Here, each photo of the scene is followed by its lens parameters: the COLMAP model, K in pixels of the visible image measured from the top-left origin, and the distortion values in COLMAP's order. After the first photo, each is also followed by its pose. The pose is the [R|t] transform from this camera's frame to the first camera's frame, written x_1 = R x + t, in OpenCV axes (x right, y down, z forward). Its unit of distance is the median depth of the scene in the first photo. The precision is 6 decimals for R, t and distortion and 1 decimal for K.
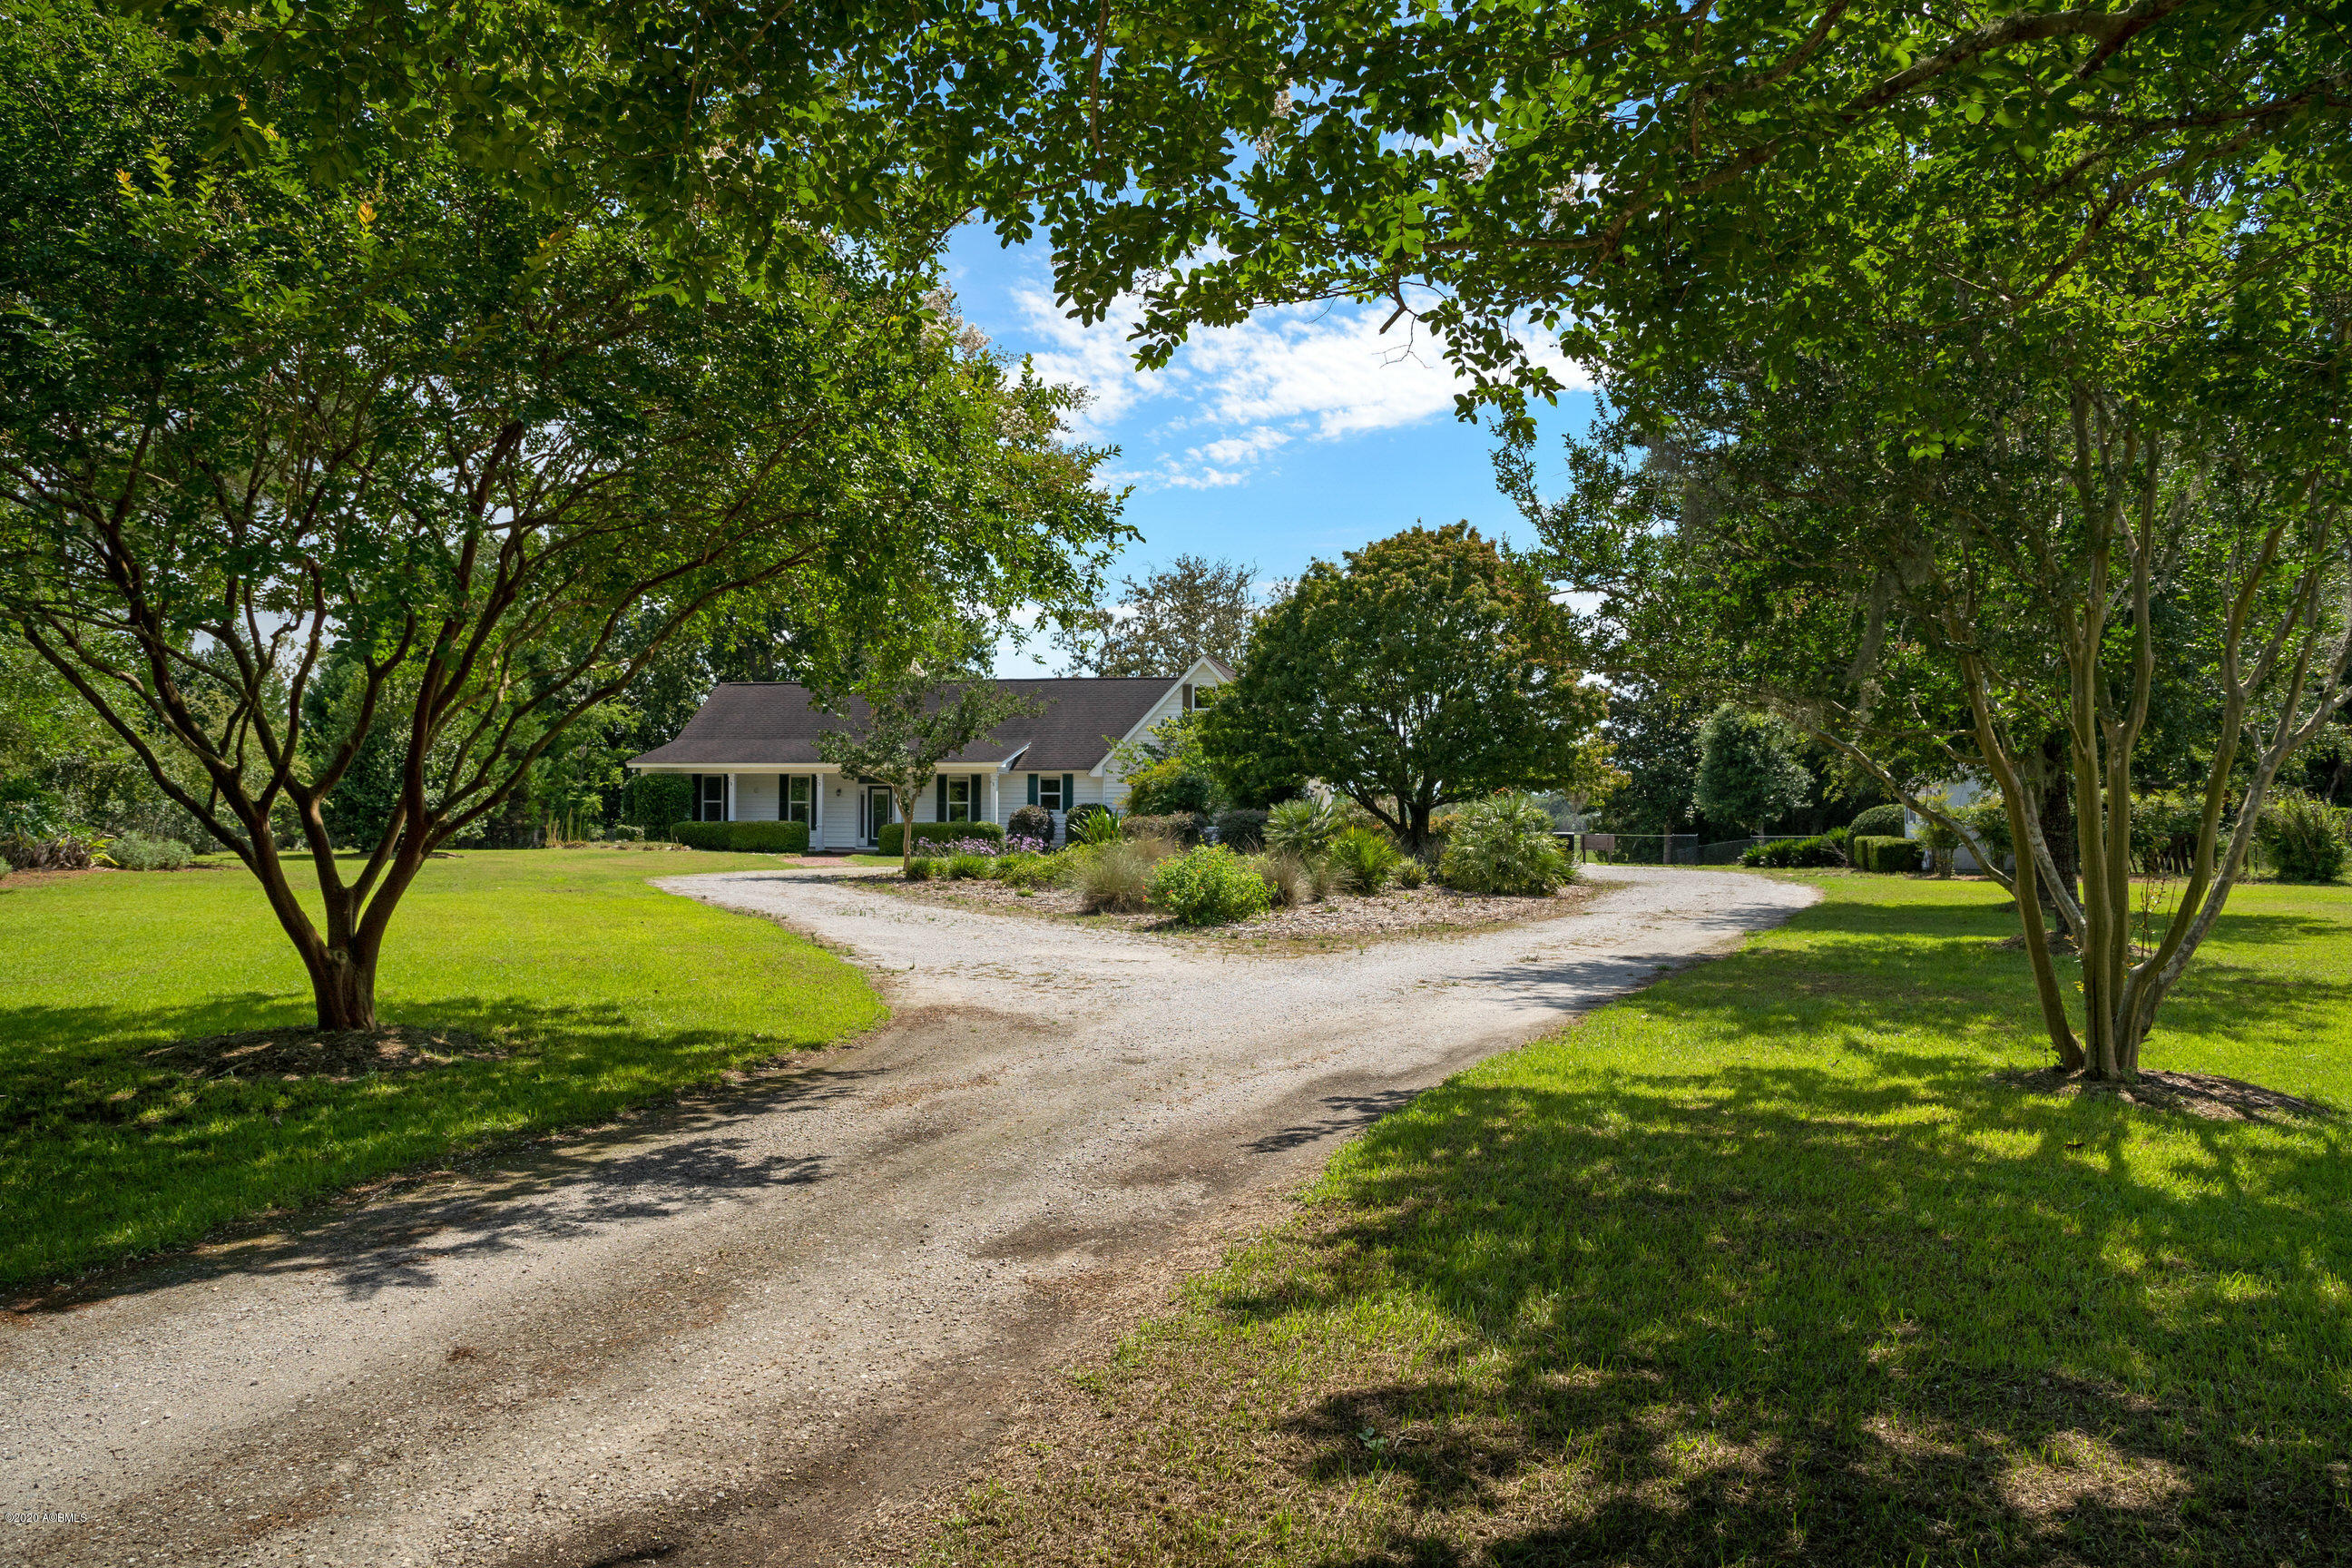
lens RADIAL K [[1630.8, 0, 1174.4], [0, 1630.8, 785.1], [0, 0, 1]] dist [-0.013222, 0.003862]
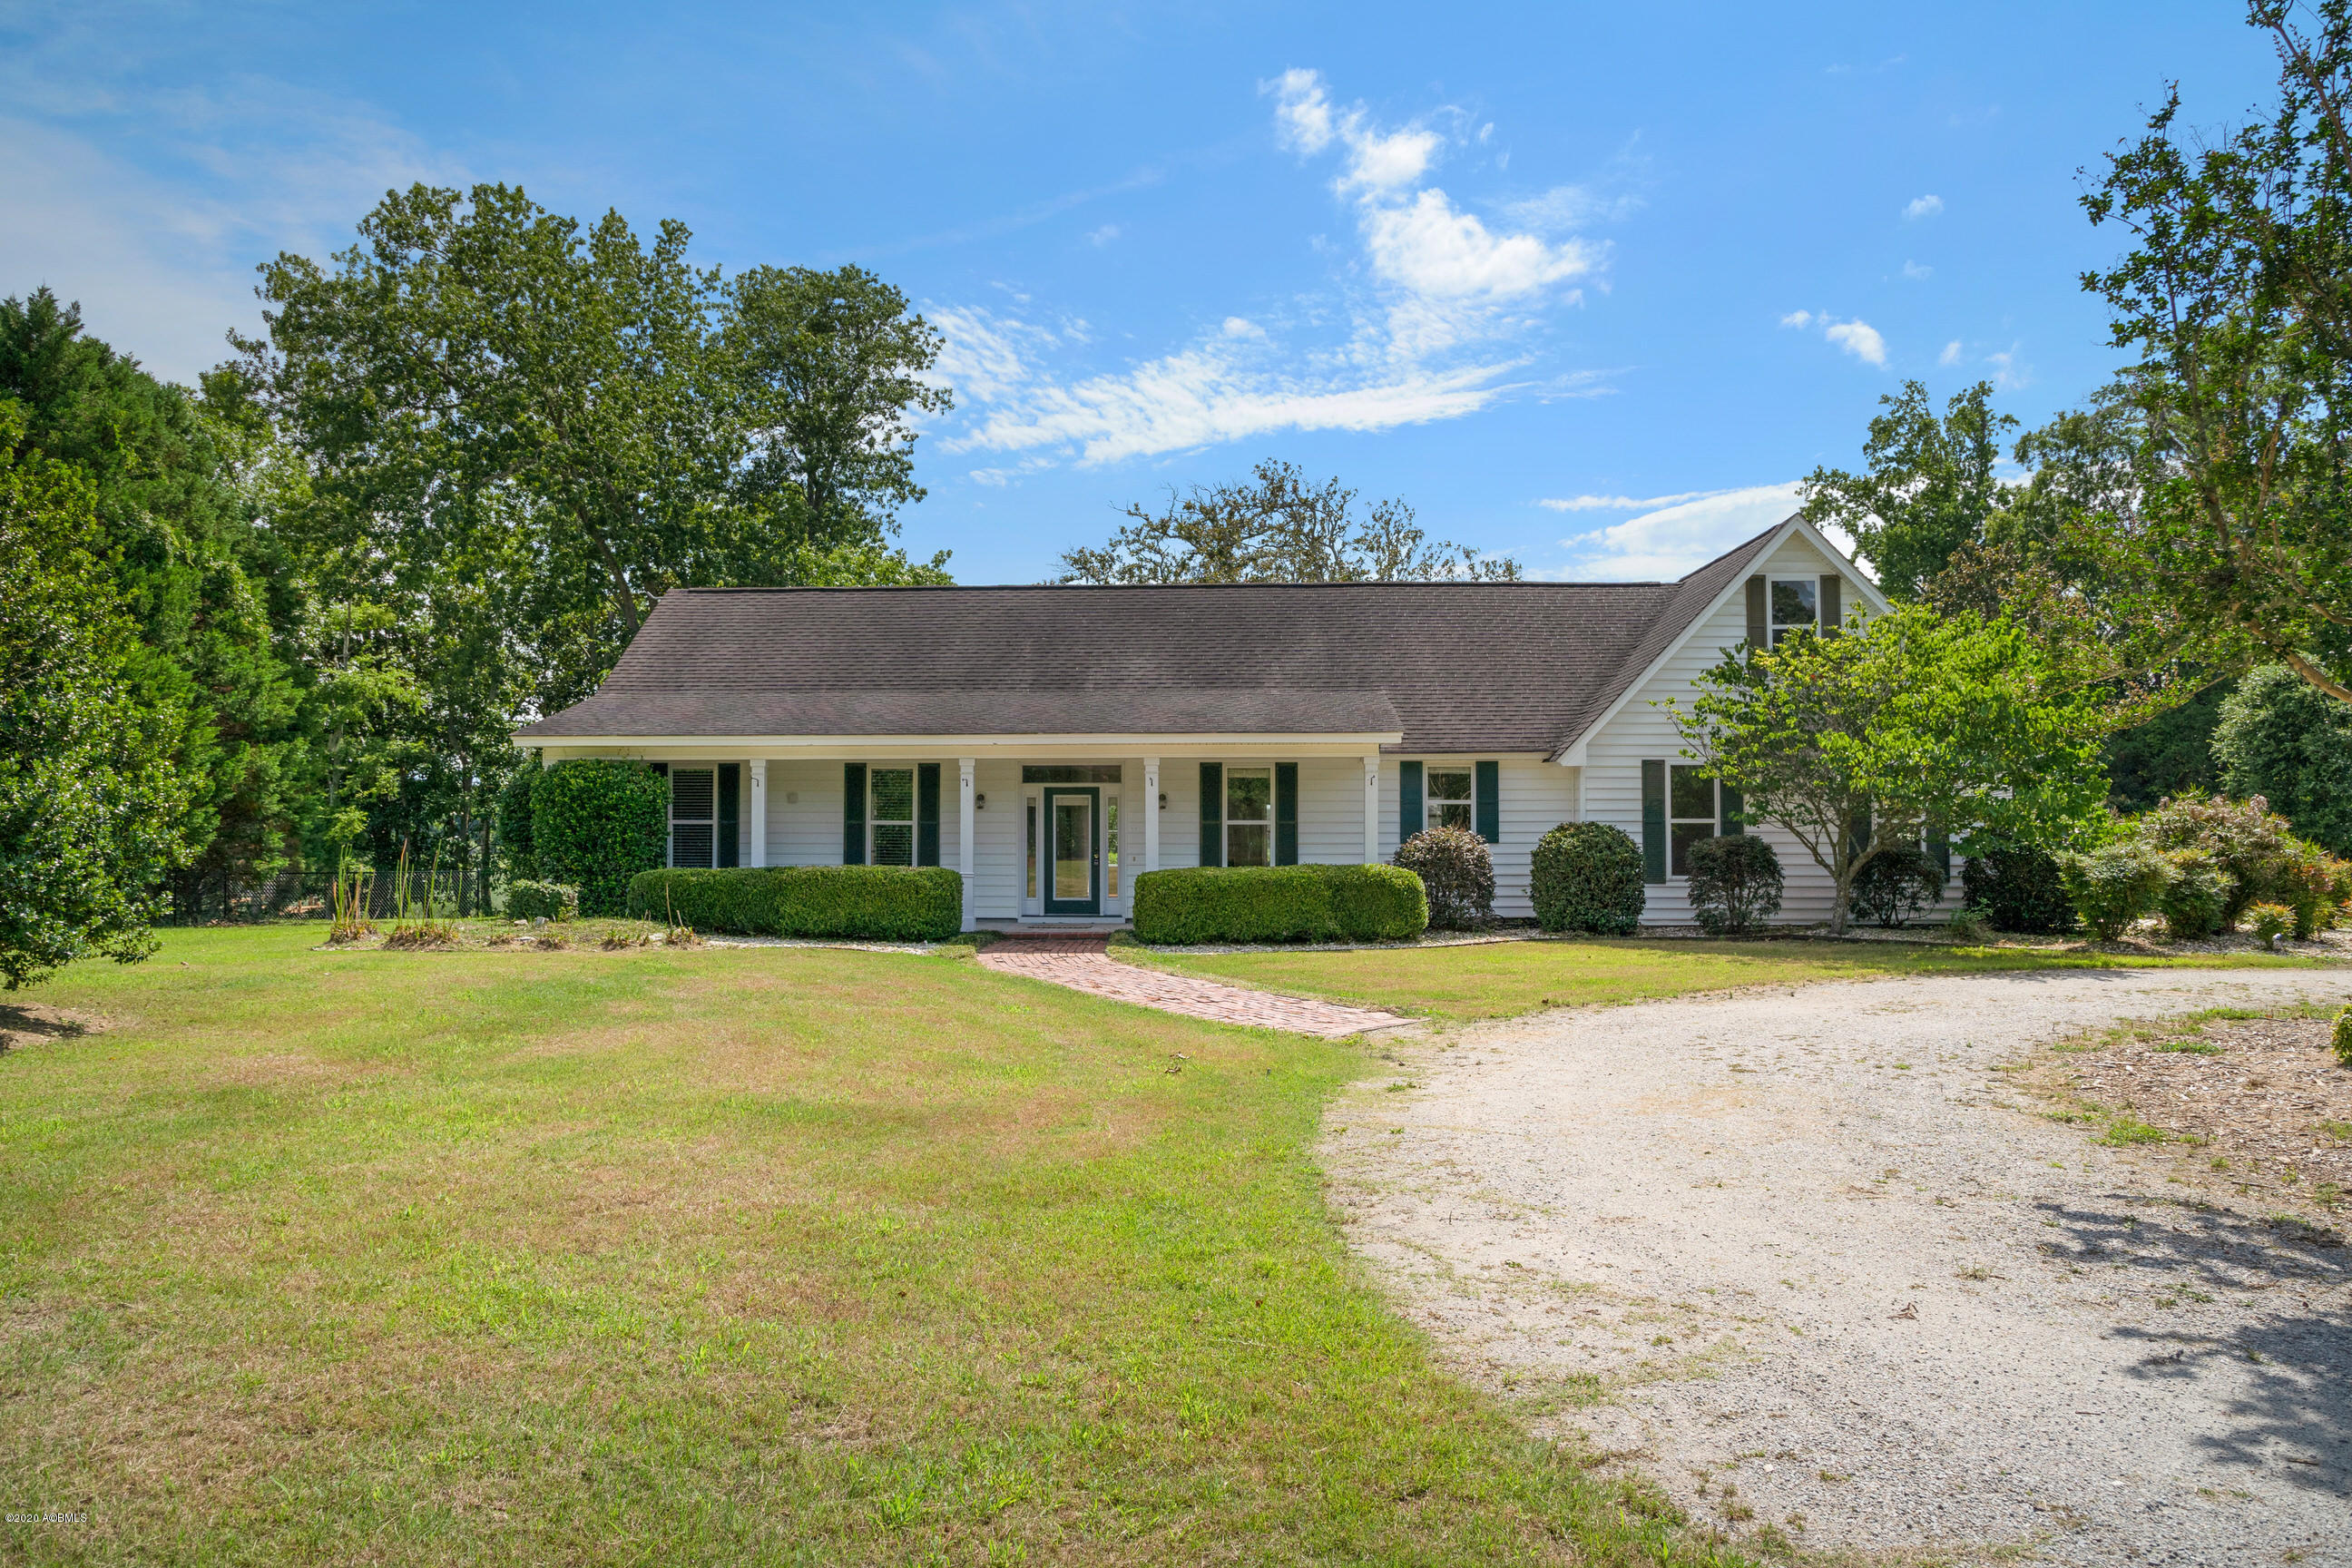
lens RADIAL K [[1630.8, 0, 1180.3], [0, 1630.8, 786.2], [0, 0, 1]] dist [-0.013222, 0.003862]
pose [[0.978297, -0.000224, 0.207210, -0.250534], [0.002826, 0.999921, -0.012258, 0.006045], [-0.207190, 0.012578, 0.978220, 0.538909]]
